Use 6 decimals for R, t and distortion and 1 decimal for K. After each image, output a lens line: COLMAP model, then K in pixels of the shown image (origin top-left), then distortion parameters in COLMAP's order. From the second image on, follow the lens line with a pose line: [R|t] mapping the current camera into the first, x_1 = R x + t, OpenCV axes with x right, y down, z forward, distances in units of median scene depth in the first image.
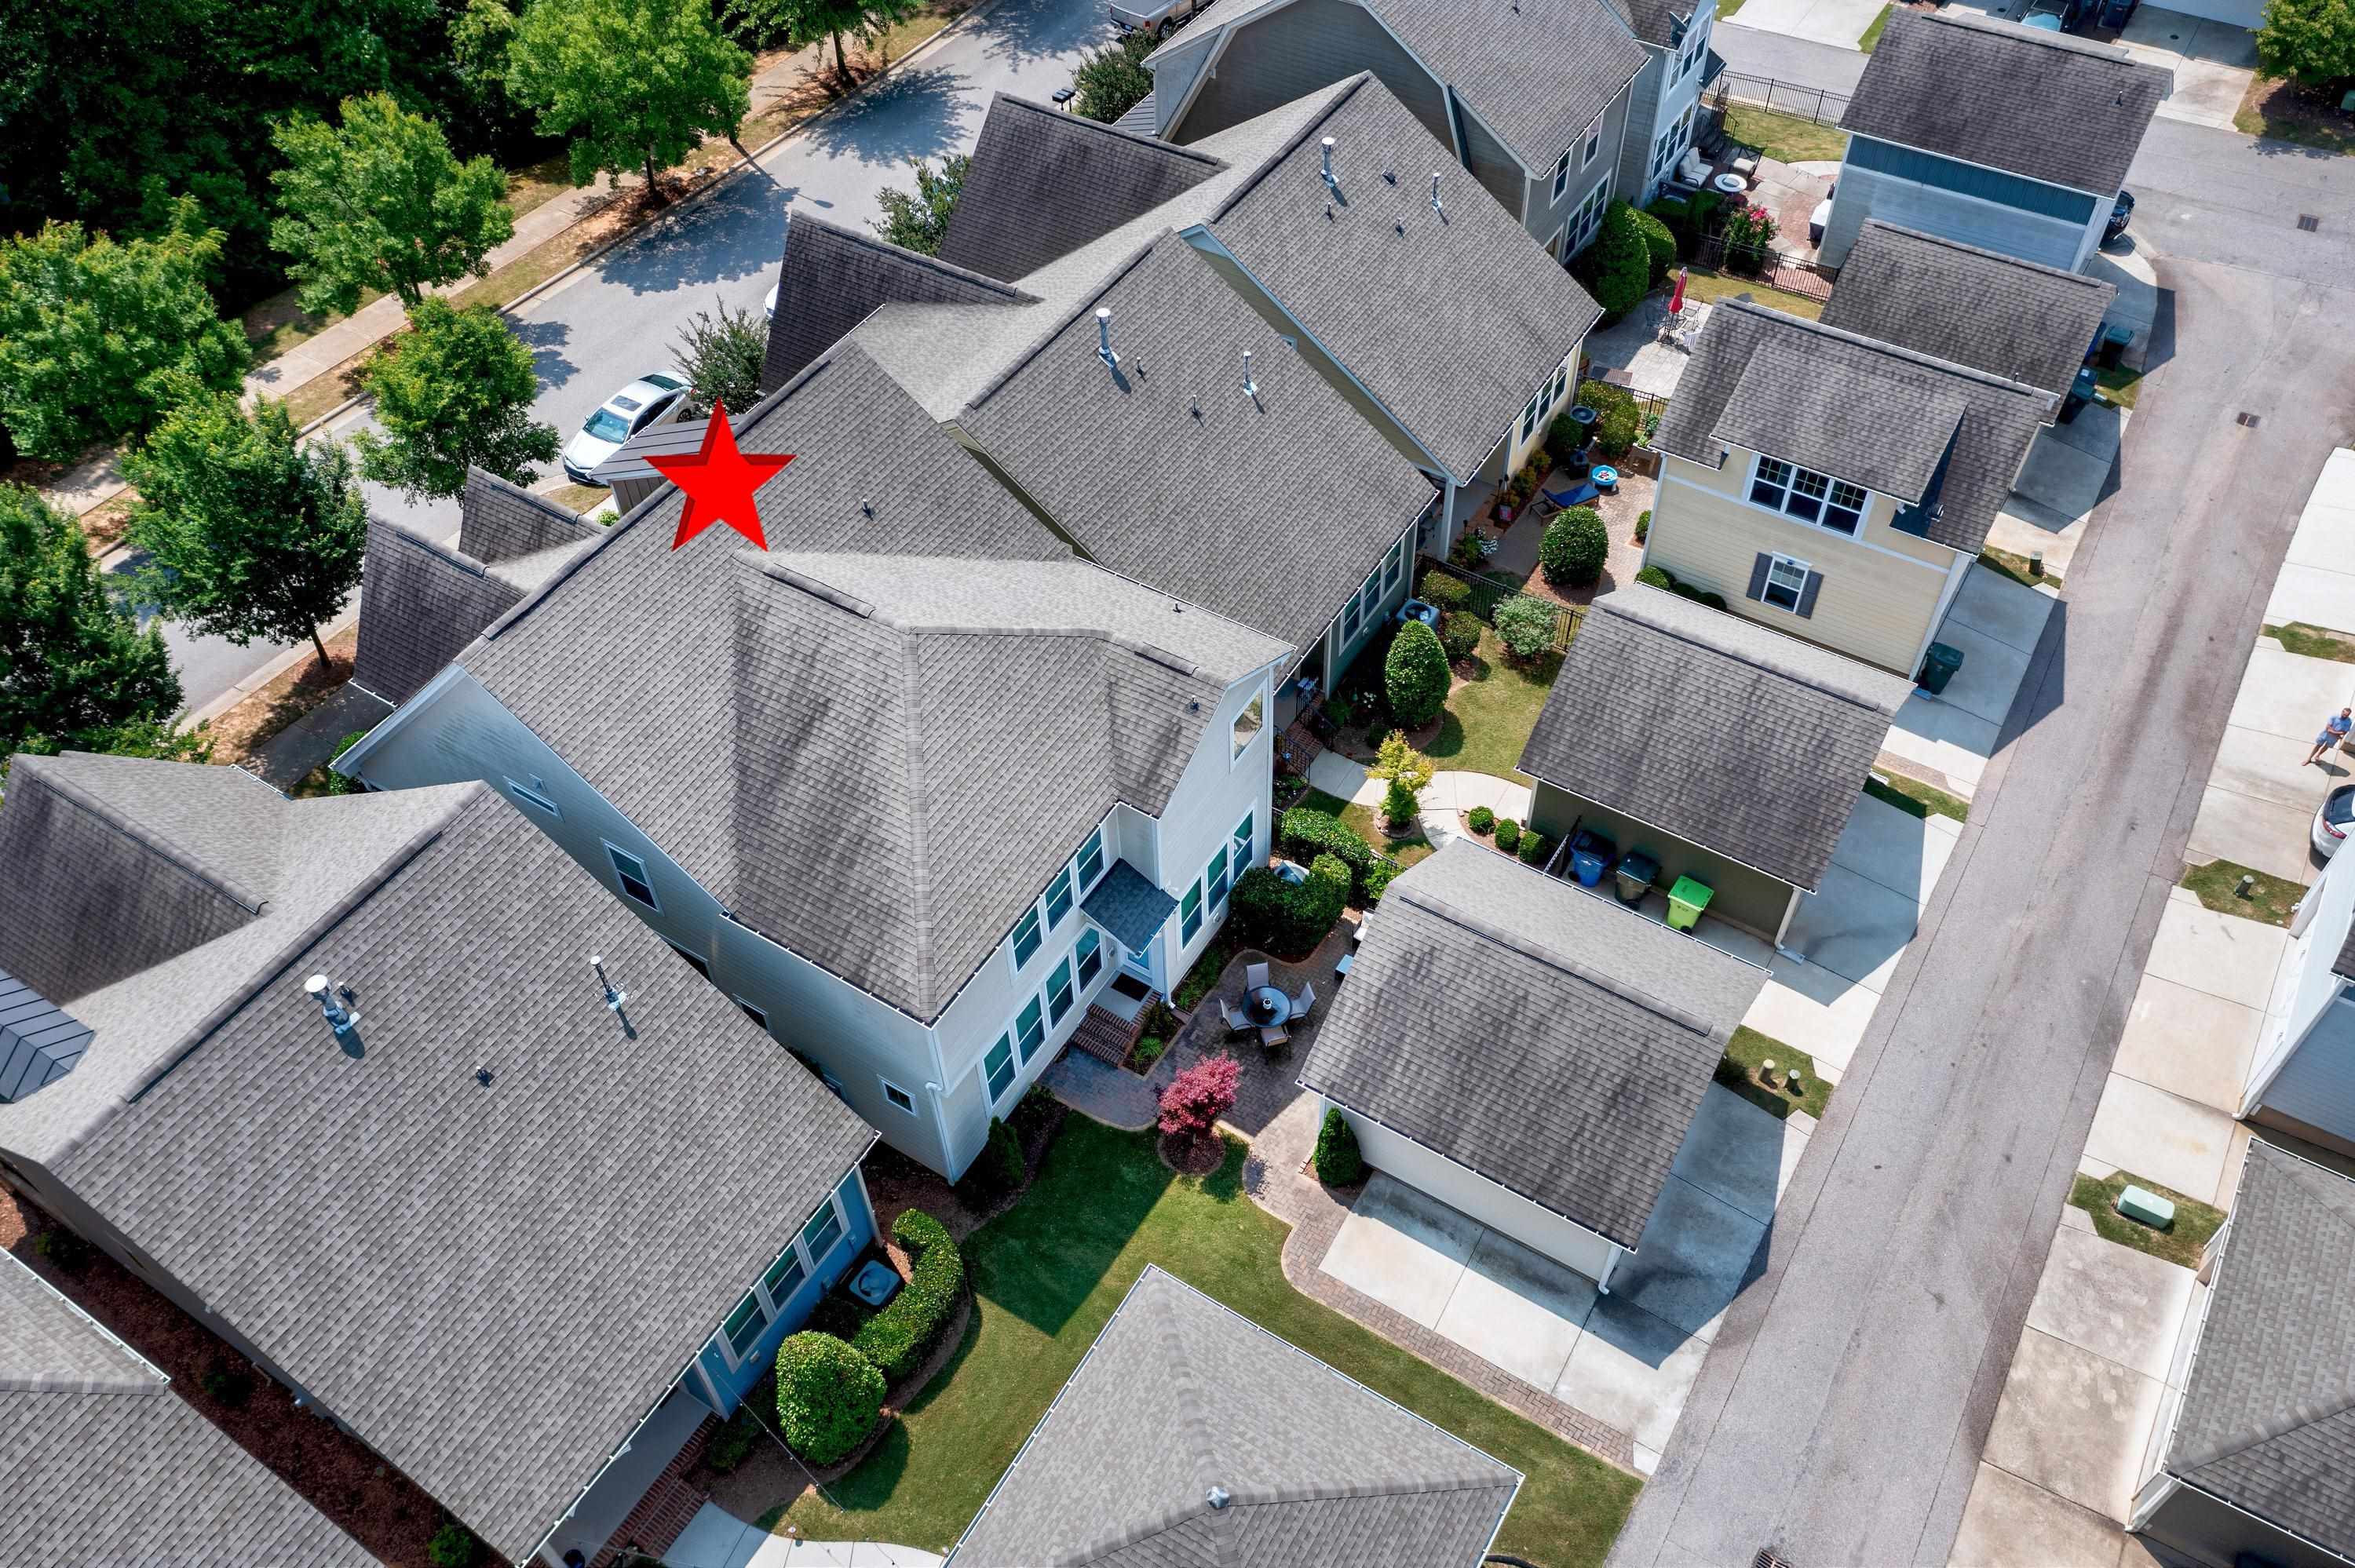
lens RADIAL K [[1876.3, 0, 1177.5], [0, 1876.3, 784.0], [0, 0, 1]] dist [0.019379, -0.010391]
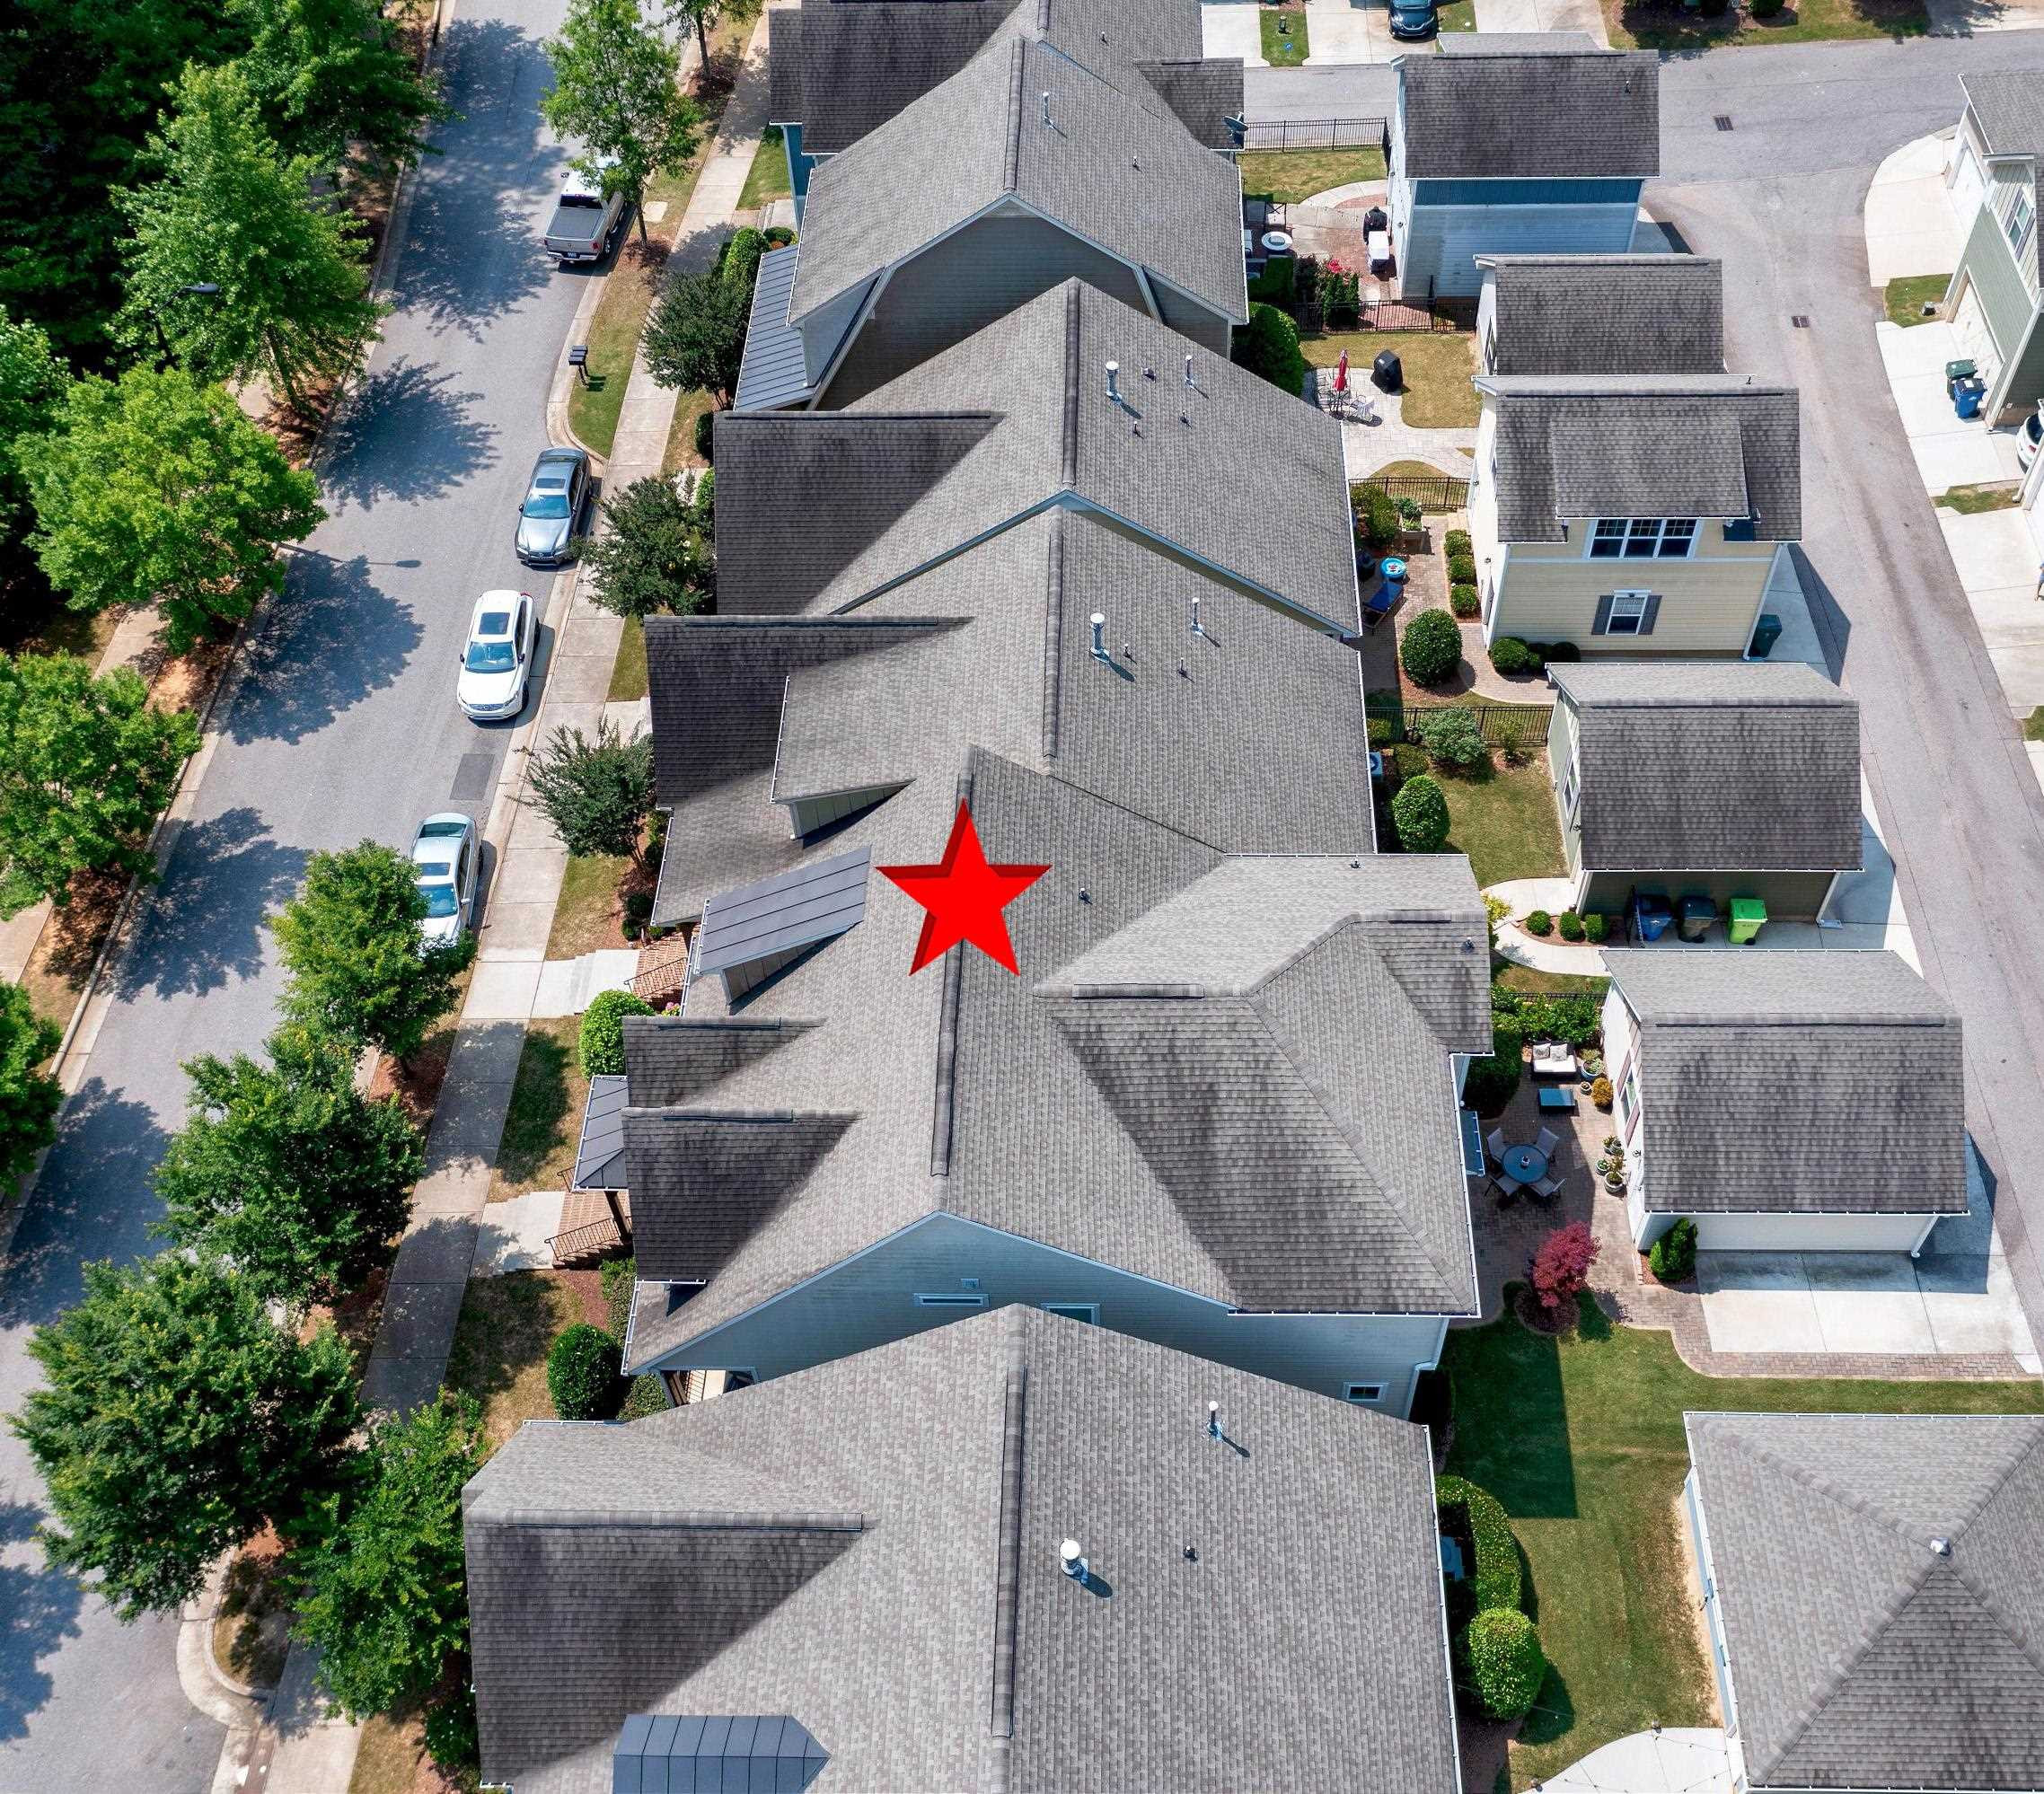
lens RADIAL K [[2184.4, 0, 1022.0], [0, 2184.4, 897.0], [0, 0, 1]] dist [-0.006145, 0.061147]
pose [[0.856157, -0.400429, 0.326576, -0.505720], [0.384653, 0.915916, 0.114631, -0.256518], [-0.345018, 0.027476, 0.938194, -0.086397]]
